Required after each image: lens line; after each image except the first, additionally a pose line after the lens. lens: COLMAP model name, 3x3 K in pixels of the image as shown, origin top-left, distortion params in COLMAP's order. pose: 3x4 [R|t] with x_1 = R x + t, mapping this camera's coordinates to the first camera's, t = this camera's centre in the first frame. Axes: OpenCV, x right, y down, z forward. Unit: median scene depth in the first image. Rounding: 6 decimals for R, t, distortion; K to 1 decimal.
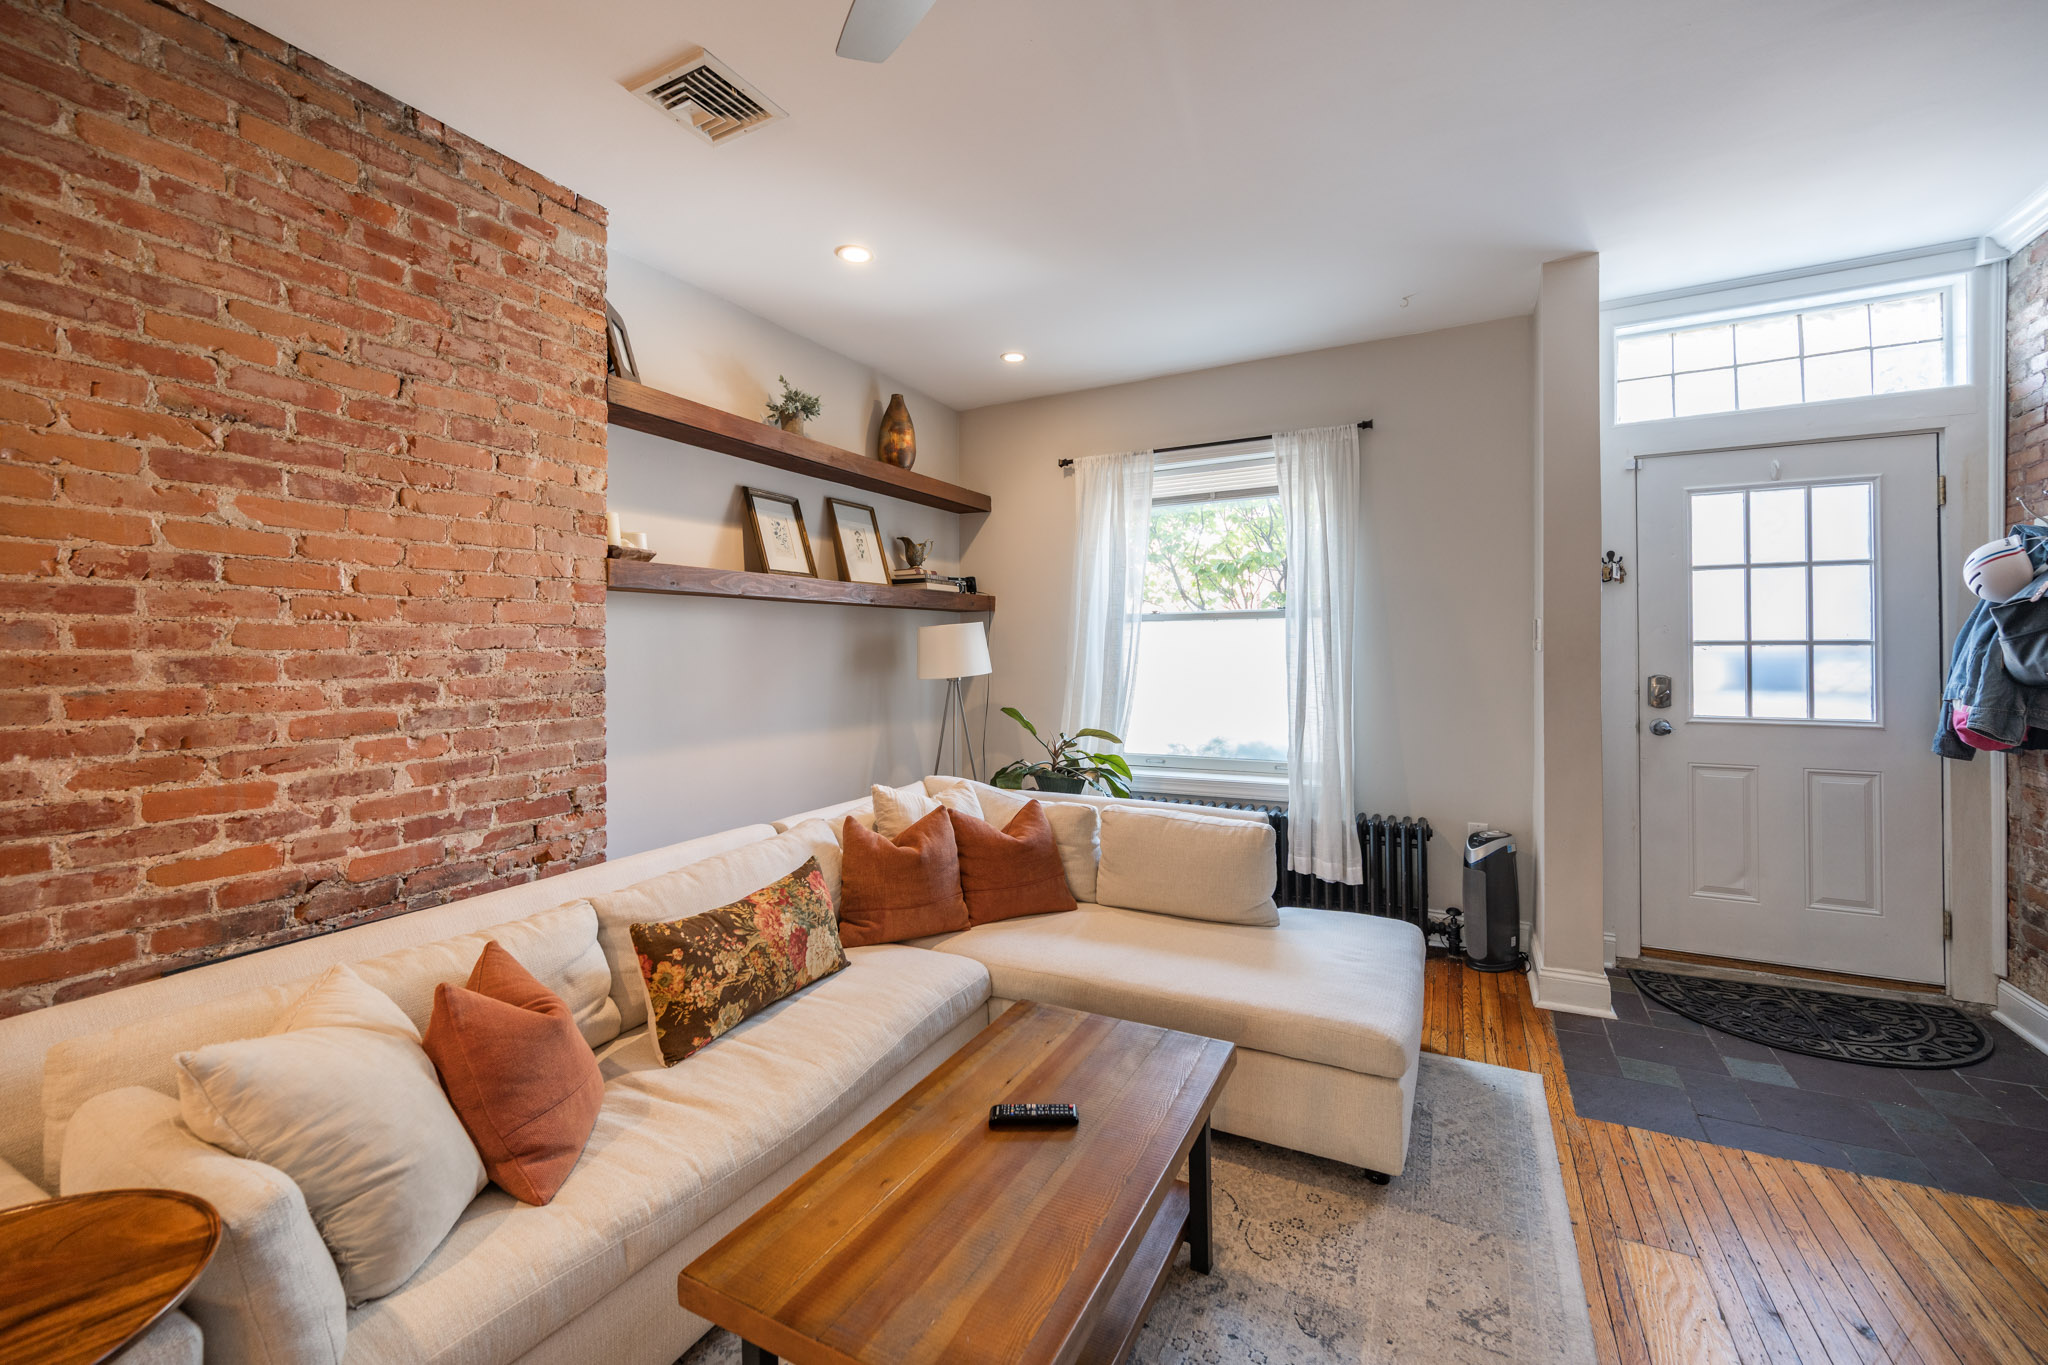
lens RADIAL K [[792.8, 0, 1071.4], [0, 792.8, 636.7], [0, 0, 1]] dist [-0.001462, 0.000091]
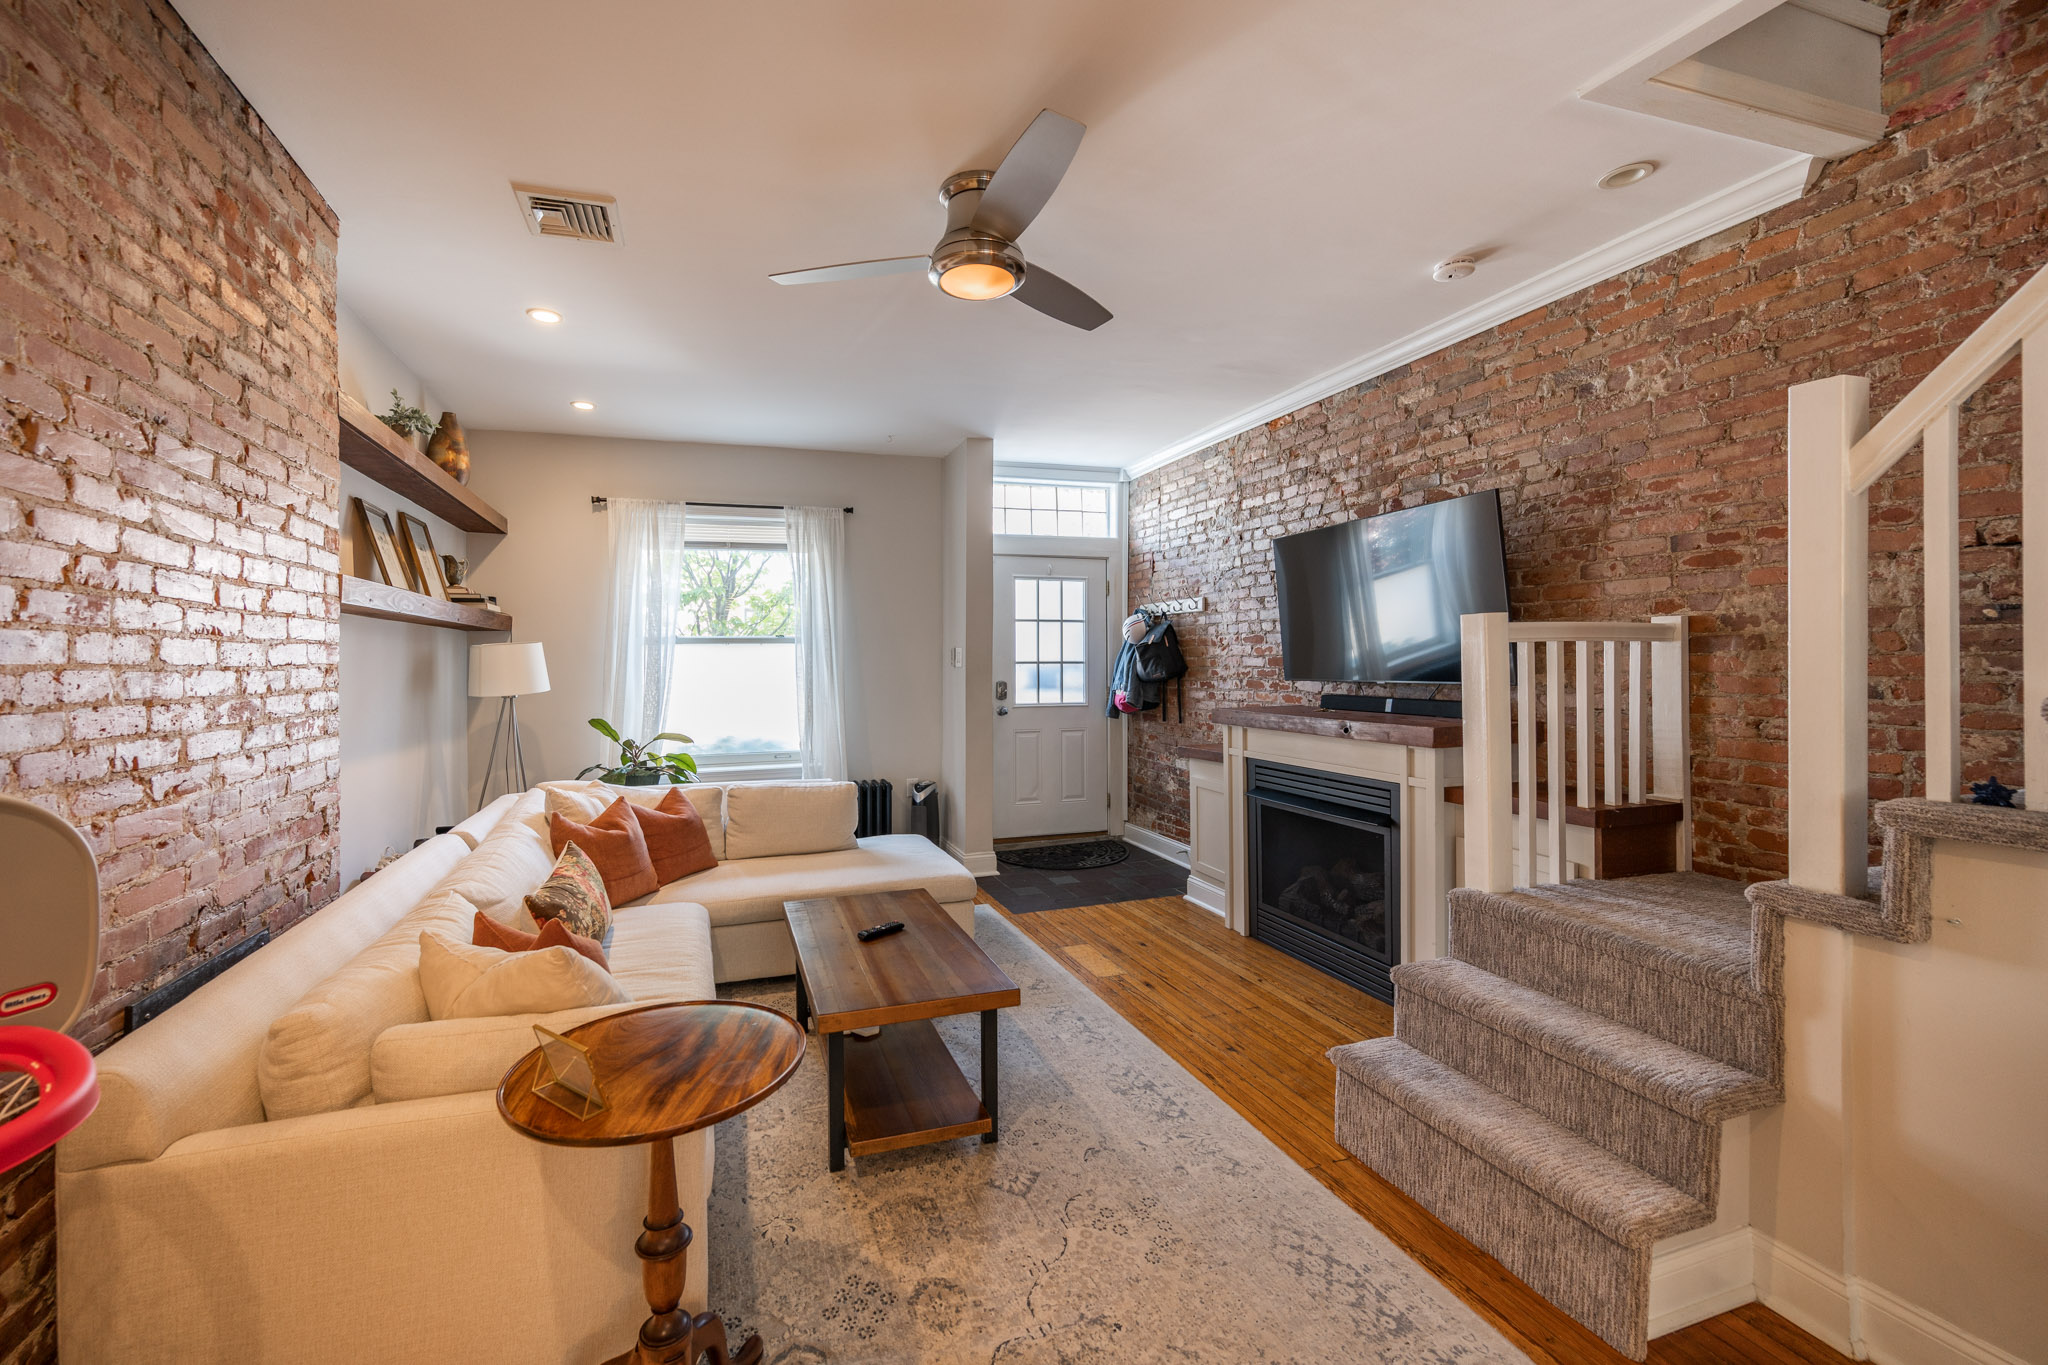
lens RADIAL K [[785.9, 0, 917.8], [0, 785.9, 656.7], [0, 0, 1]] dist [-0.001117, -0.000138]
pose [[0.745316, 0.006499, 0.666680, -0.616306], [-0.005516, 0.999978, -0.003581, 0.002928], [-0.666689, -0.001008, 0.745335, -0.185020]]
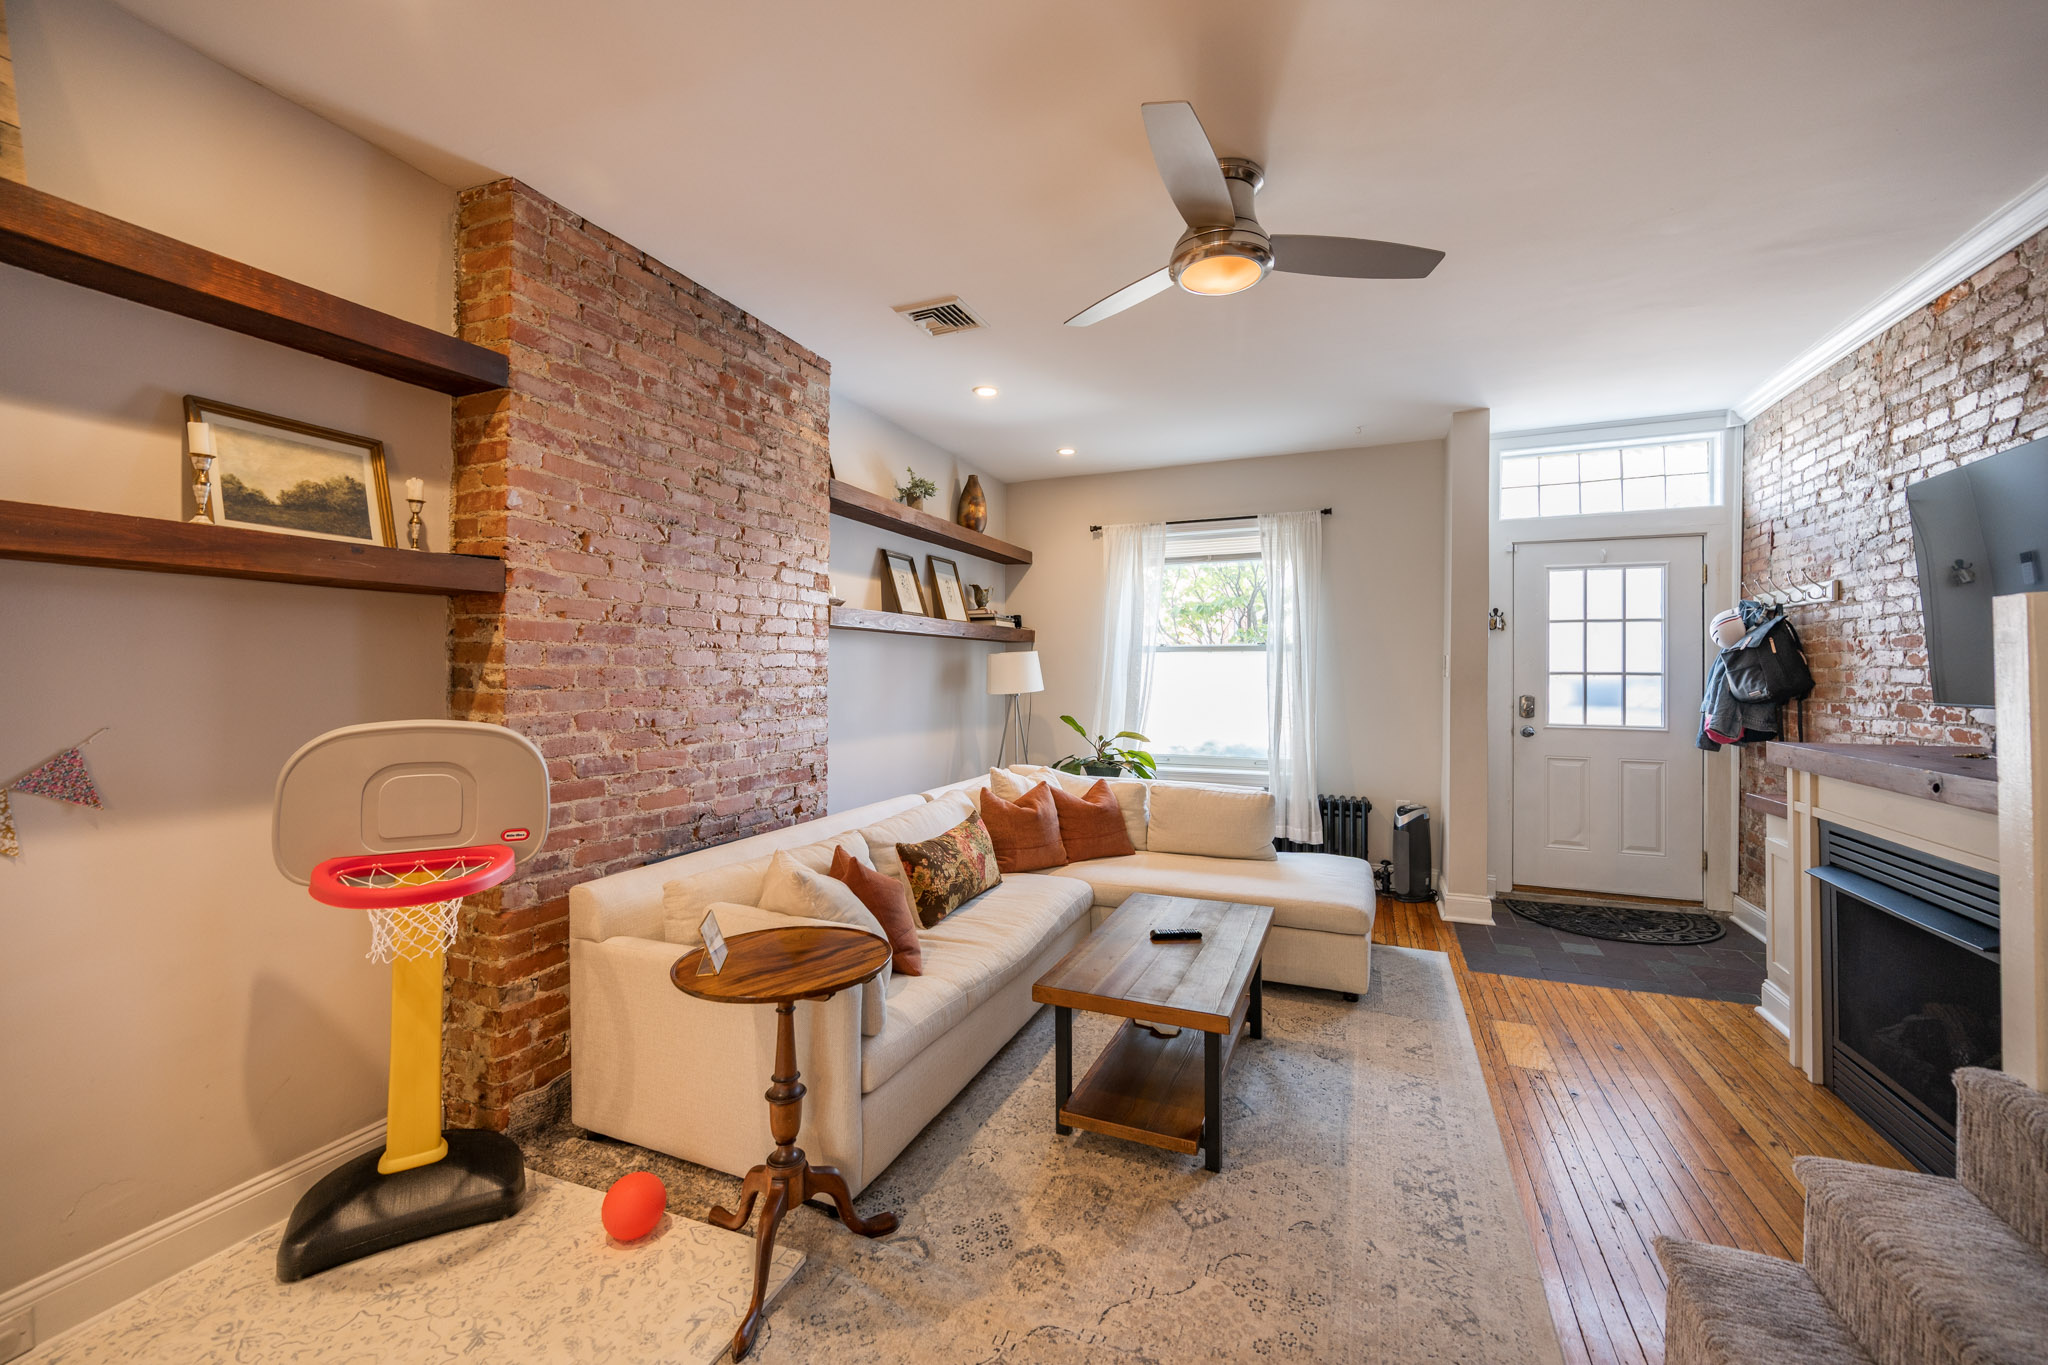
lens RADIAL K [[769.0, 0, 1058.1], [0, 769.0, 661.6], [0, 0, 1]] dist [0.000130, -0.000237]
pose [[0.997214, 0.012402, 0.073562, -0.239150], [-0.012354, 0.999923, -0.001108, -0.000451], [-0.073570, 0.000197, 0.997290, -0.375012]]
